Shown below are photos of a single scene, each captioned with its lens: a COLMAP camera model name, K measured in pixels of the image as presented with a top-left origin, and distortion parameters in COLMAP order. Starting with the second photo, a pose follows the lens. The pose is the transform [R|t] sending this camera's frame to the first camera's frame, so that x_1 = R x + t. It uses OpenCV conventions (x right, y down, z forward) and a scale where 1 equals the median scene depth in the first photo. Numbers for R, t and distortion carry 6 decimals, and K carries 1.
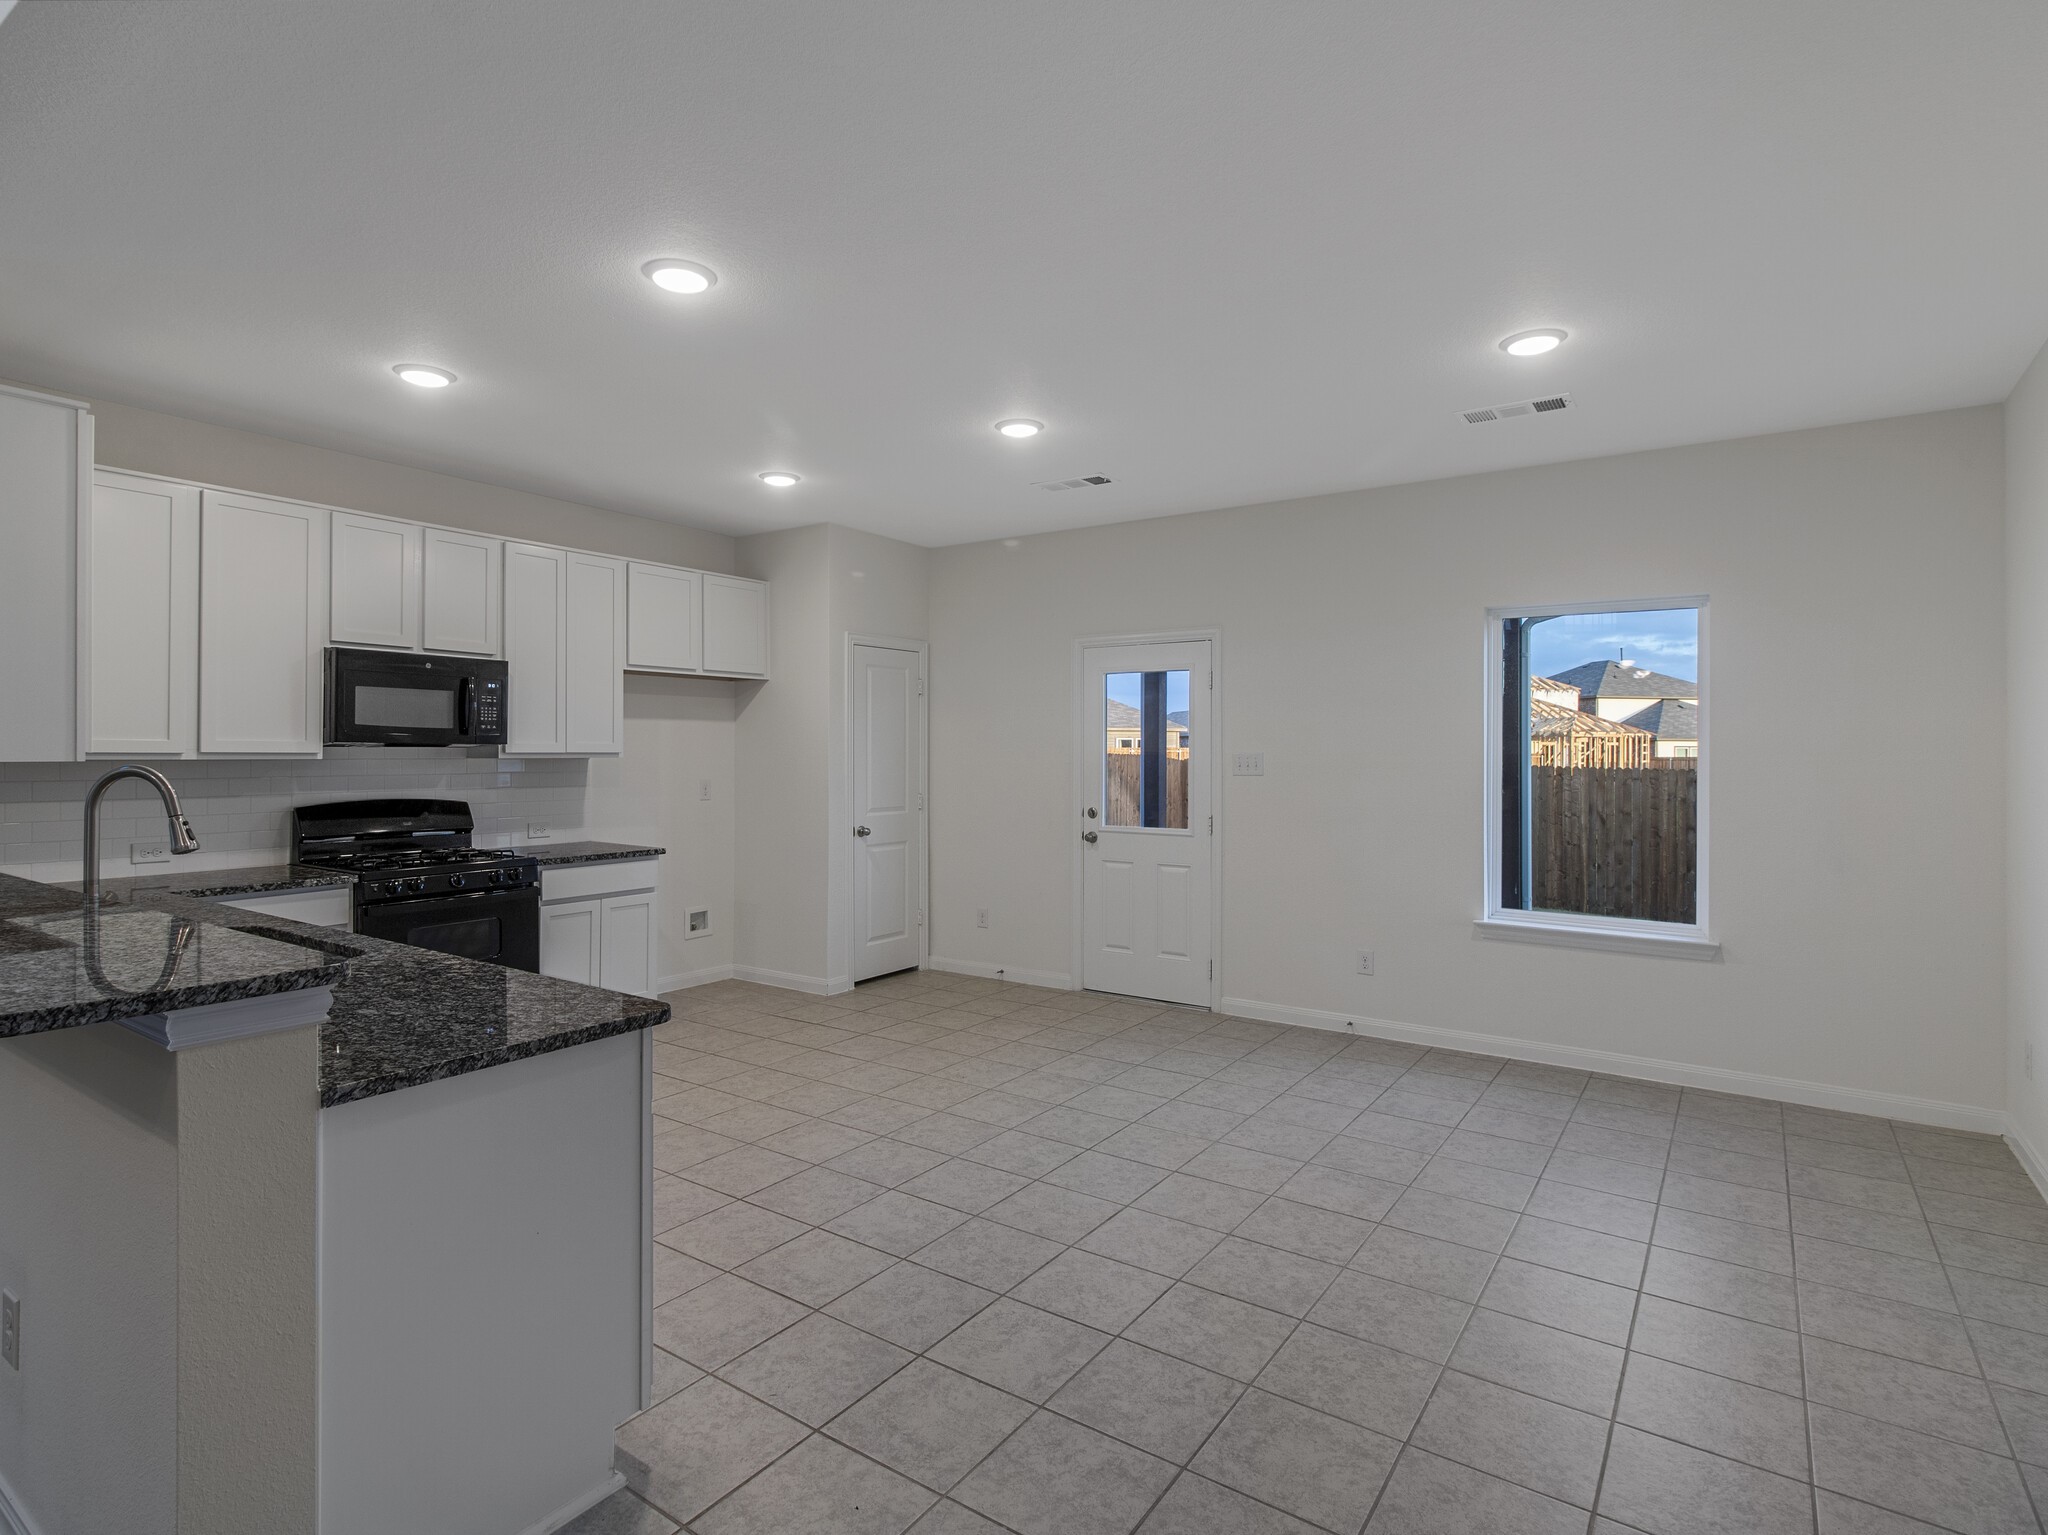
lens RADIAL K [[1095.5, 0, 1008.2], [0, 1095.5, 756.4], [0, 0, 1]] dist [0.000049, 0.002036]
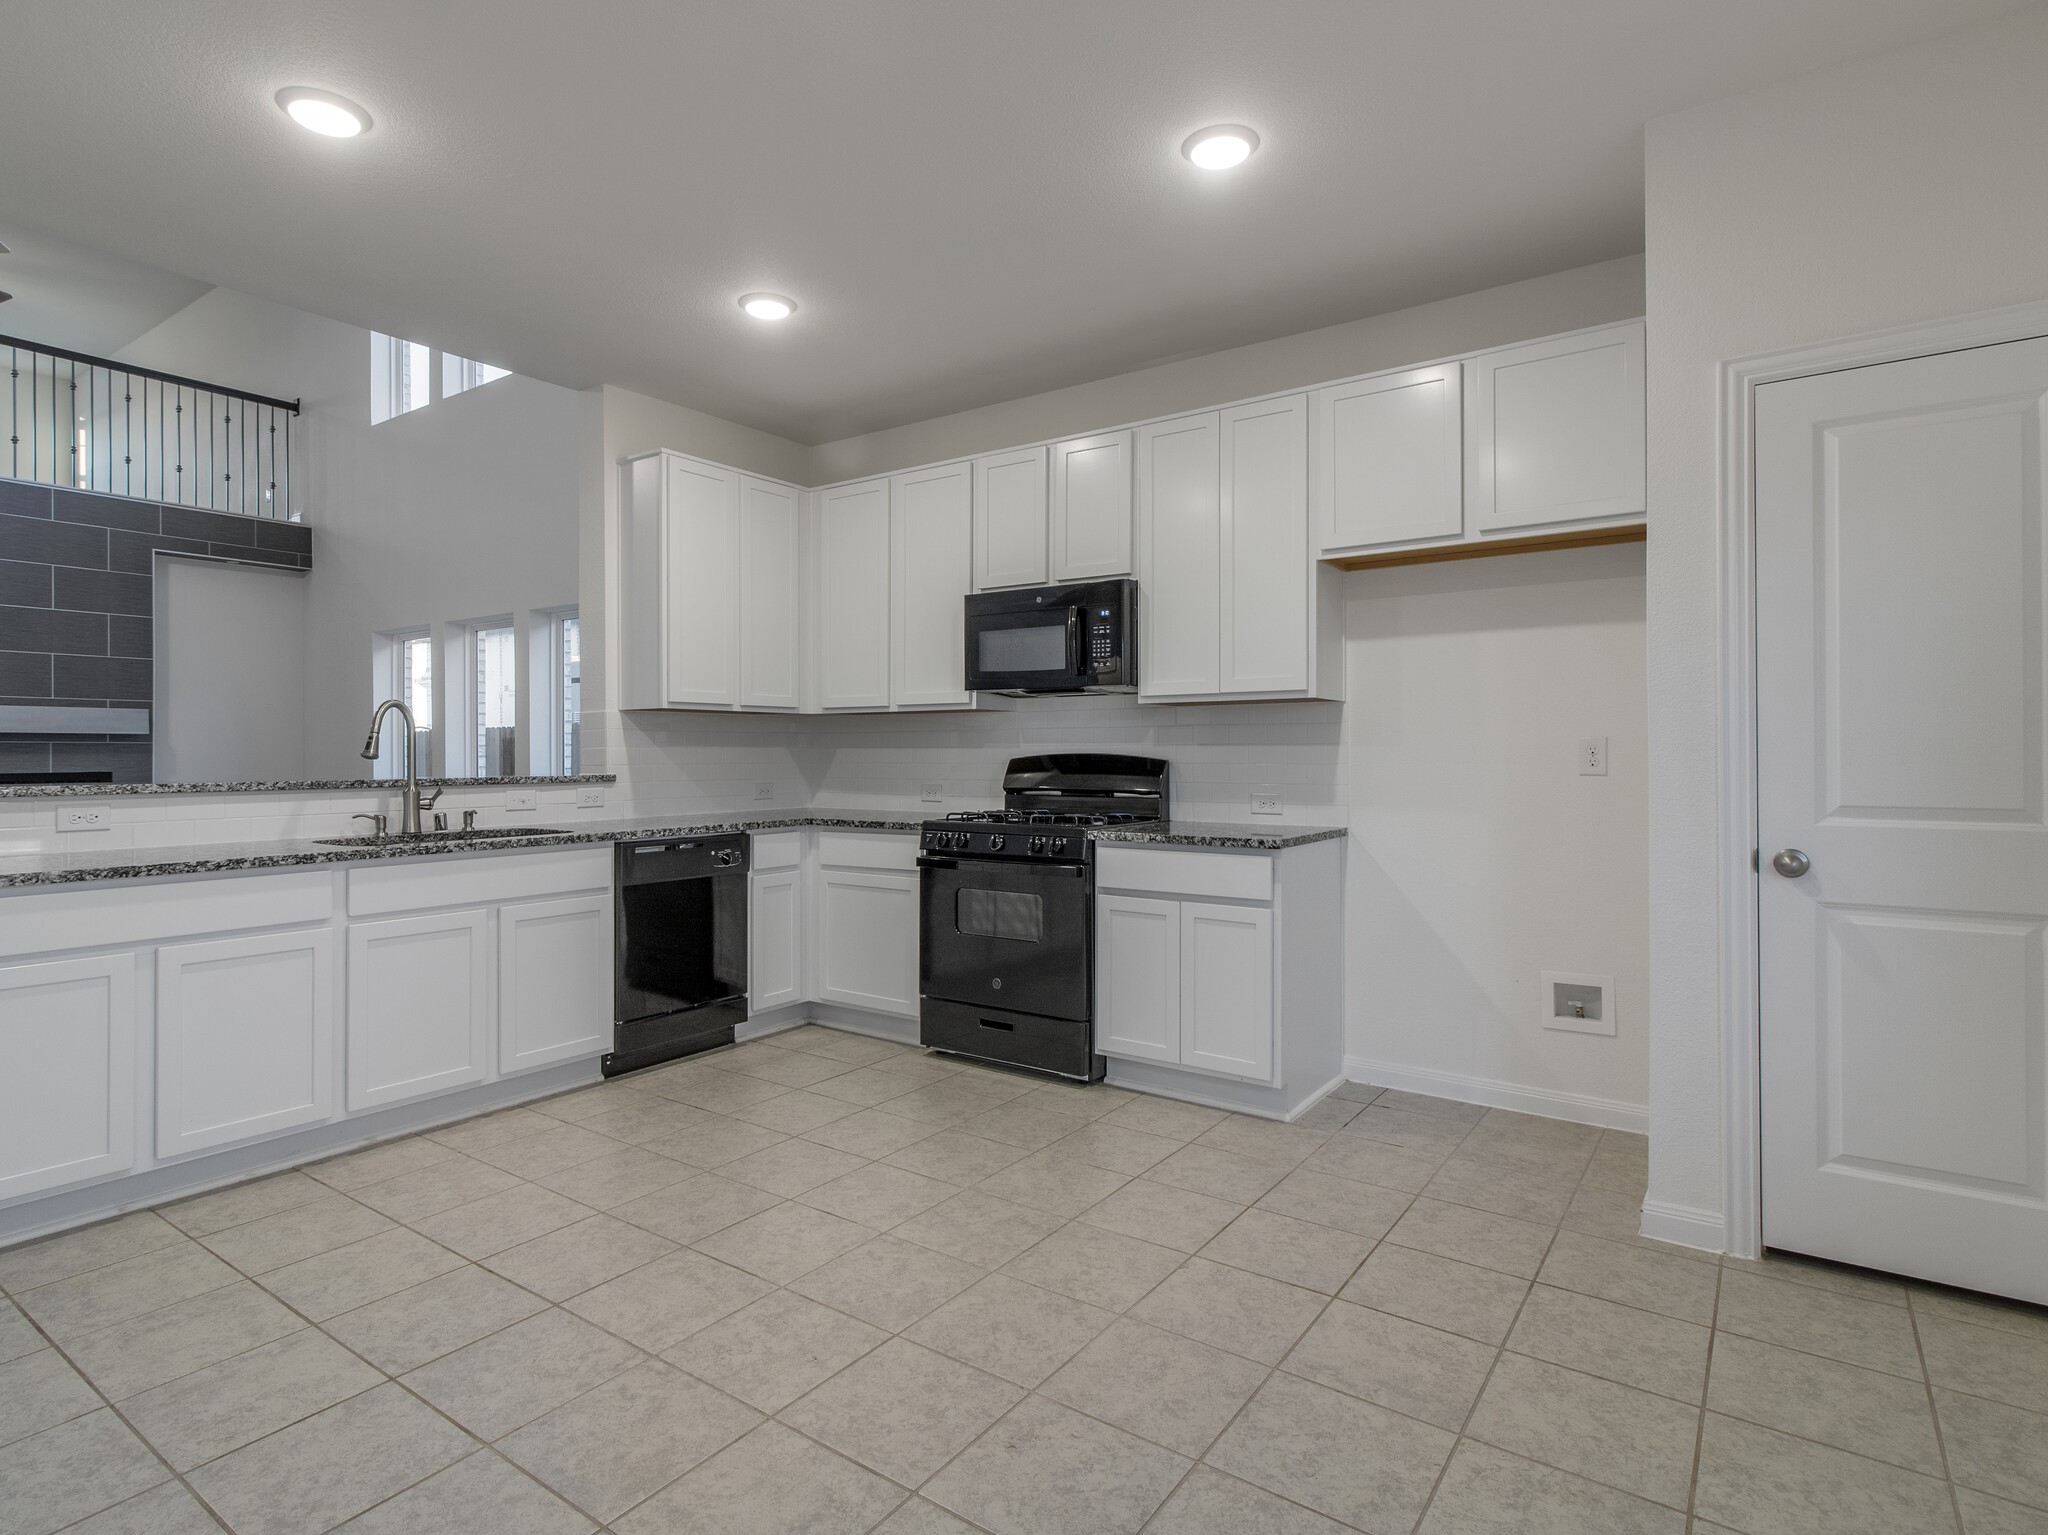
lens RADIAL K [[1095.5, 0, 1008.7], [0, 1095.5, 765.7], [0, 0, 1]] dist [0.000049, 0.002036]
pose [[-0.030296, 0.005286, -0.999527, 0.335253], [-0.005322, 0.999971, 0.005450, 0.044142], [0.999527, 0.005485, -0.030267, 0.962145]]
